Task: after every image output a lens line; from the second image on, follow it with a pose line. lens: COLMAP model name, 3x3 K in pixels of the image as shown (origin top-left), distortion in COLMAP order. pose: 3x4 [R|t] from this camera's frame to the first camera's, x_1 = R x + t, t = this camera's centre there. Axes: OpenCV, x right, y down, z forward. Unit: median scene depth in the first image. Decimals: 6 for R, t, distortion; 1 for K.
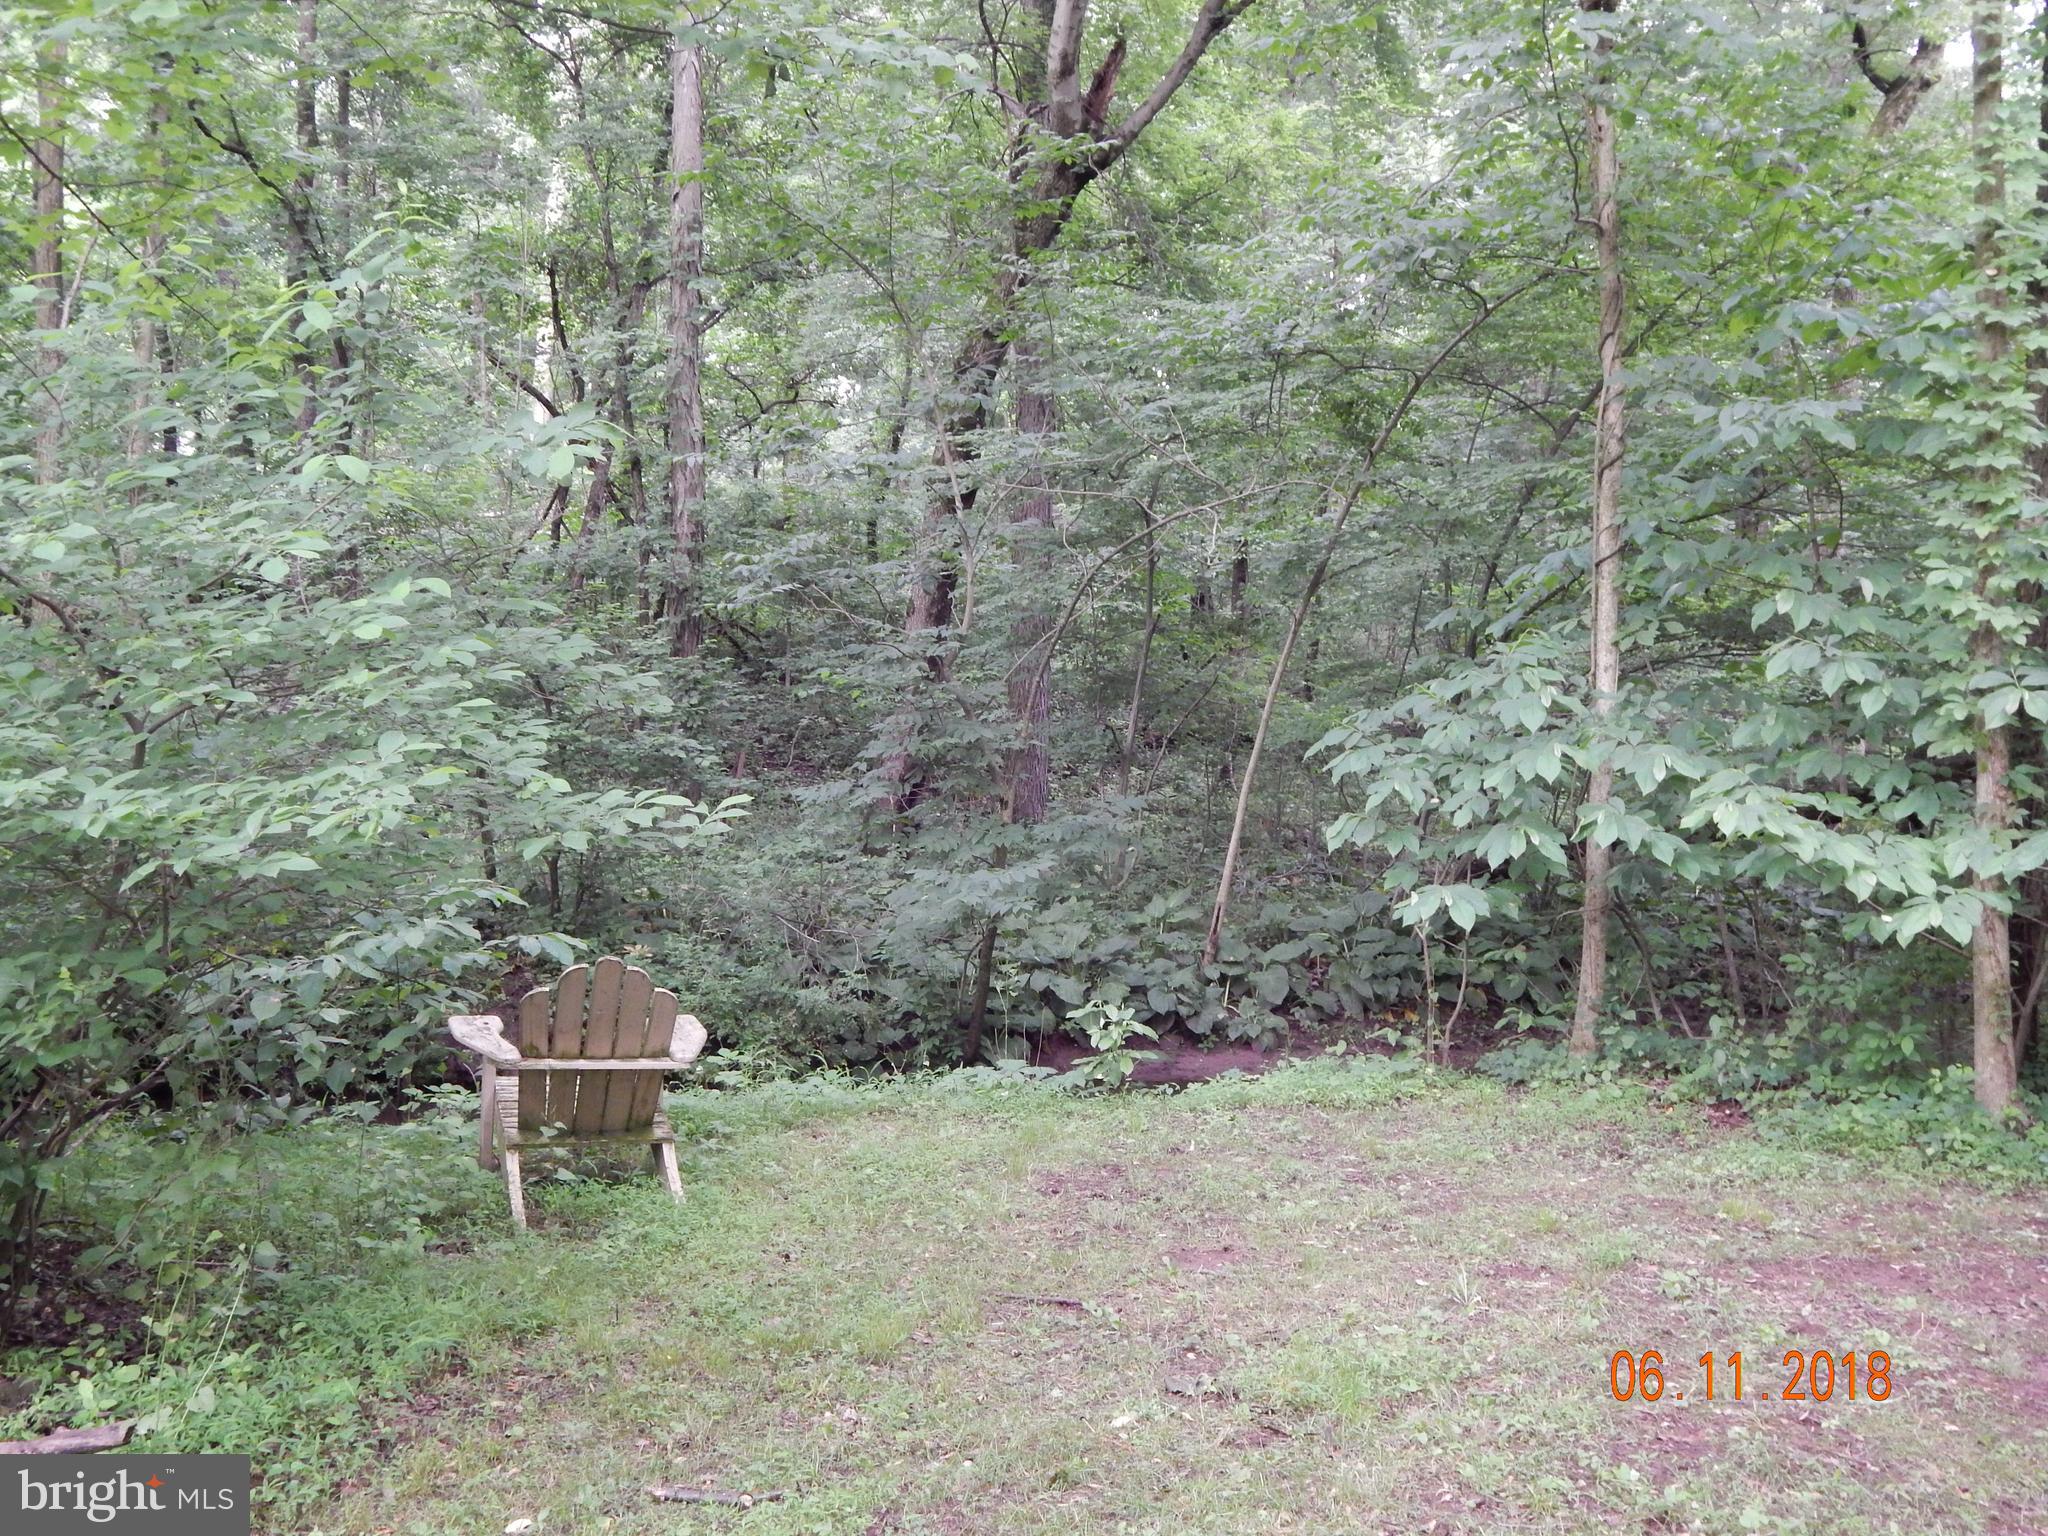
lens RADIAL K [[2074.6, 0, 1024.0], [0, 2074.6, 768.0], [0, 0, 1]] dist [-0.020973, -0.015470]
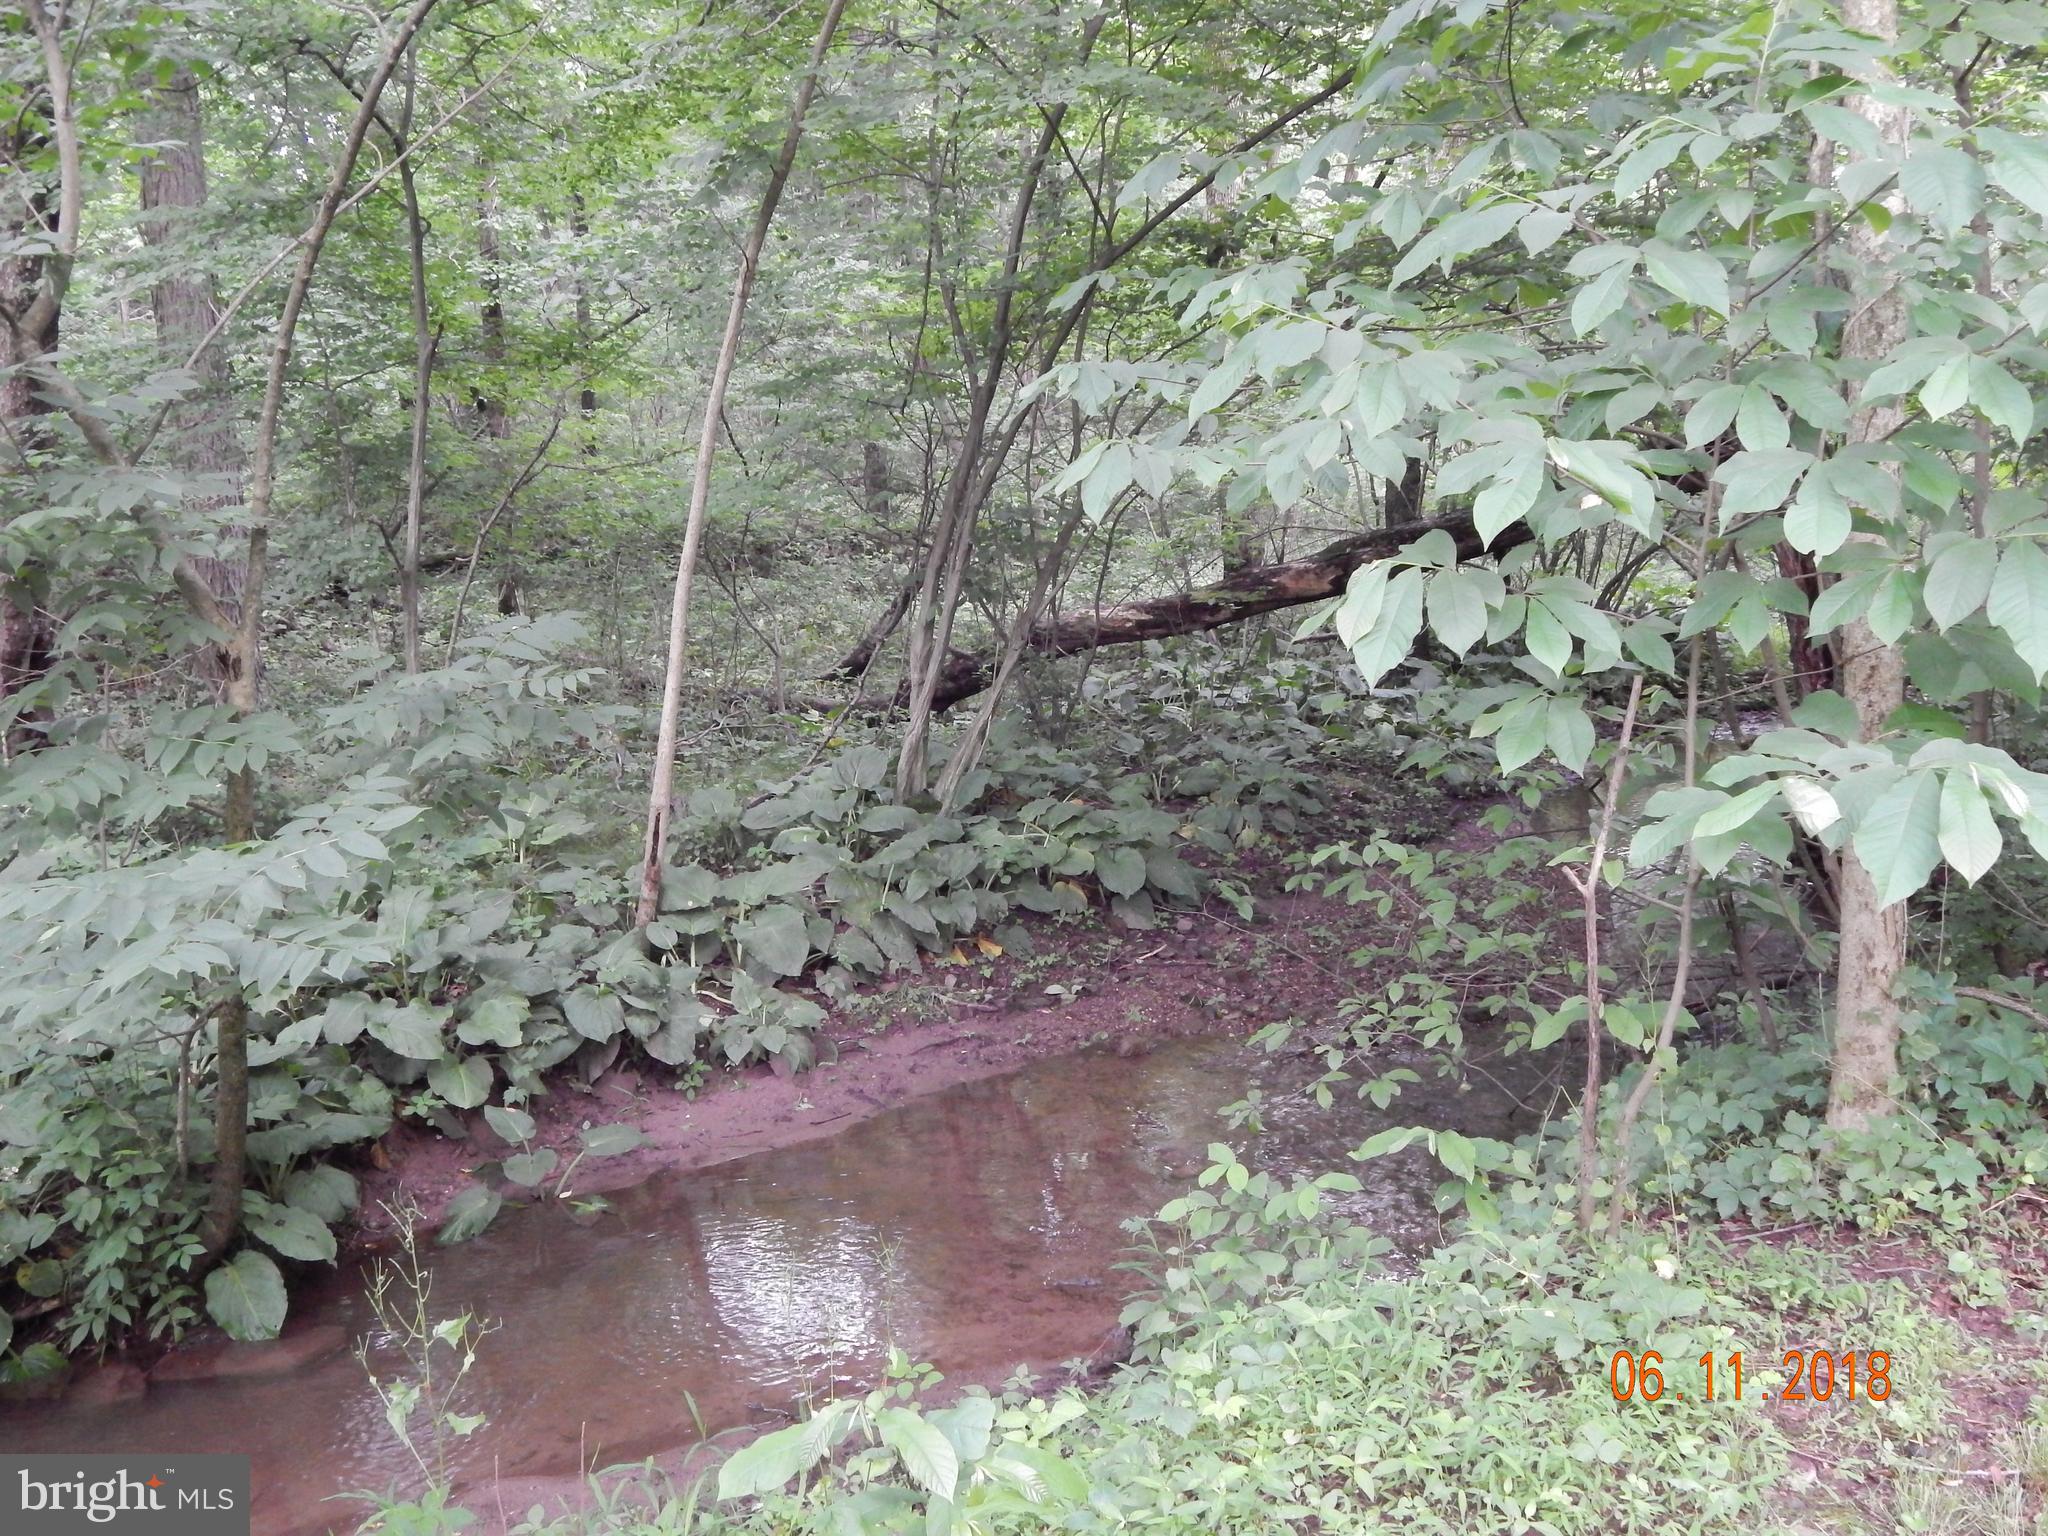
lens RADIAL K [[2035.9, 0, 1025.9], [0, 2035.9, 736.5], [0, 0, 1]] dist [0.071440, -0.180822]
pose [[0.919519, -0.130009, 0.370922, -0.015034], [0.105617, 0.990731, 0.085428, 0.010809], [-0.378590, -0.039377, 0.924727, 0.489212]]
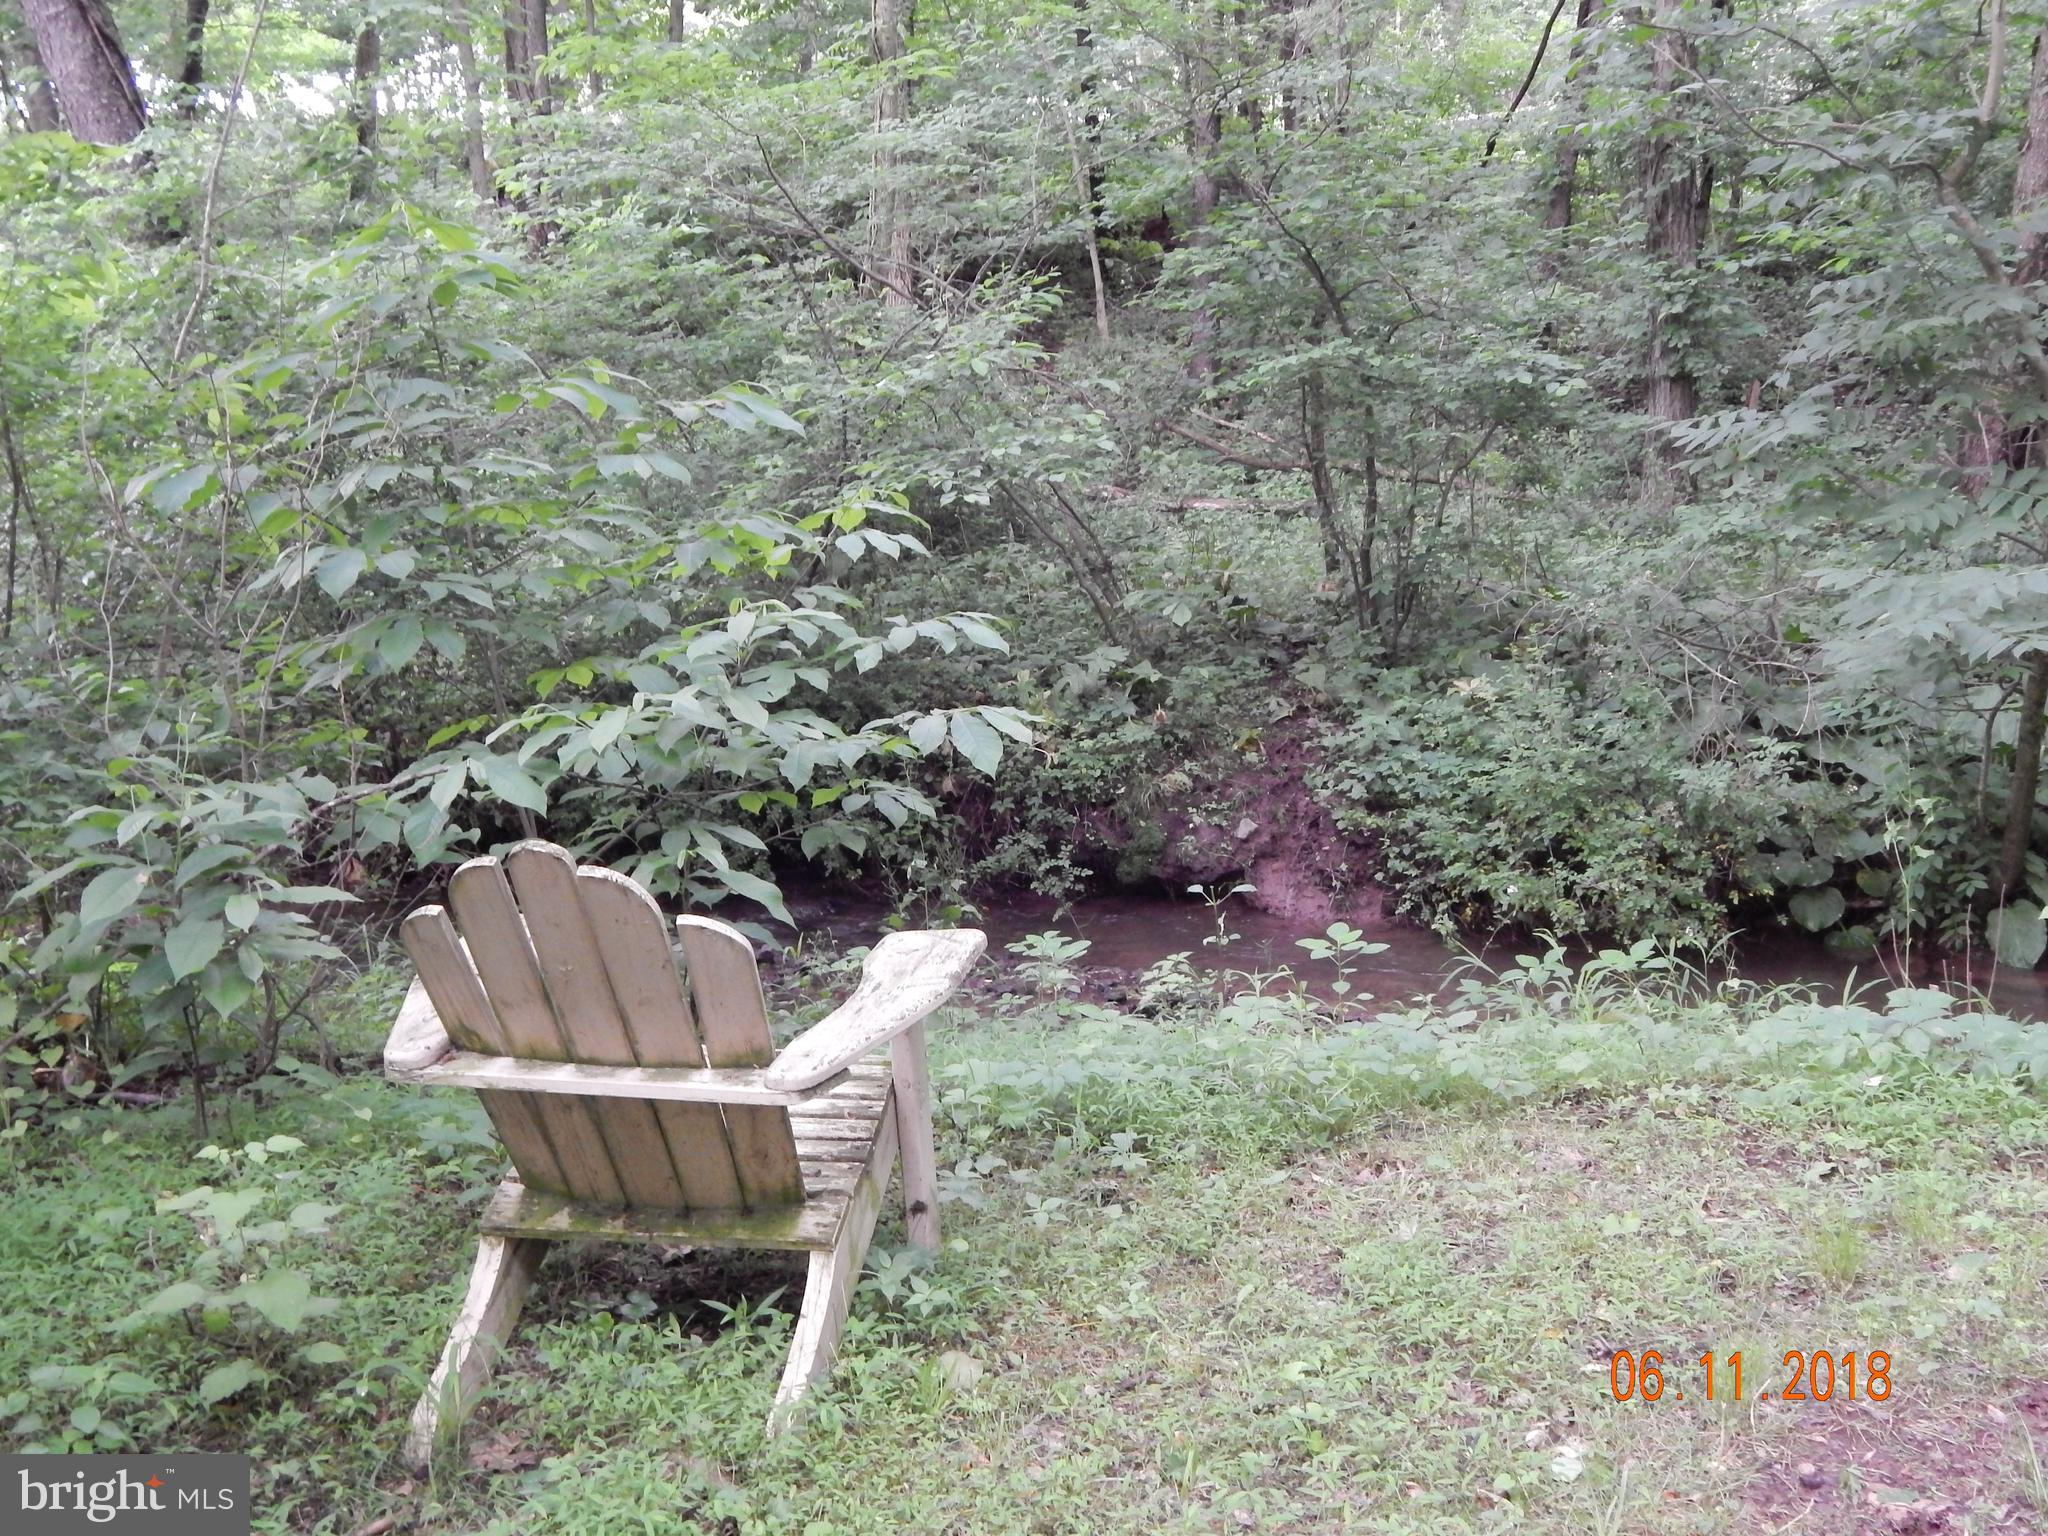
lens RADIAL K [[2249.5, 0, 1024.0], [0, 2249.5, 768.0], [0, 0, 1]] dist [0.005168, 0.002892]
pose [[0.865440, 0.046848, -0.498817, 0.044054], [0.028166, 0.989495, 0.141799, 0.008539], [0.500220, -0.136768, 0.855029, 0.308771]]
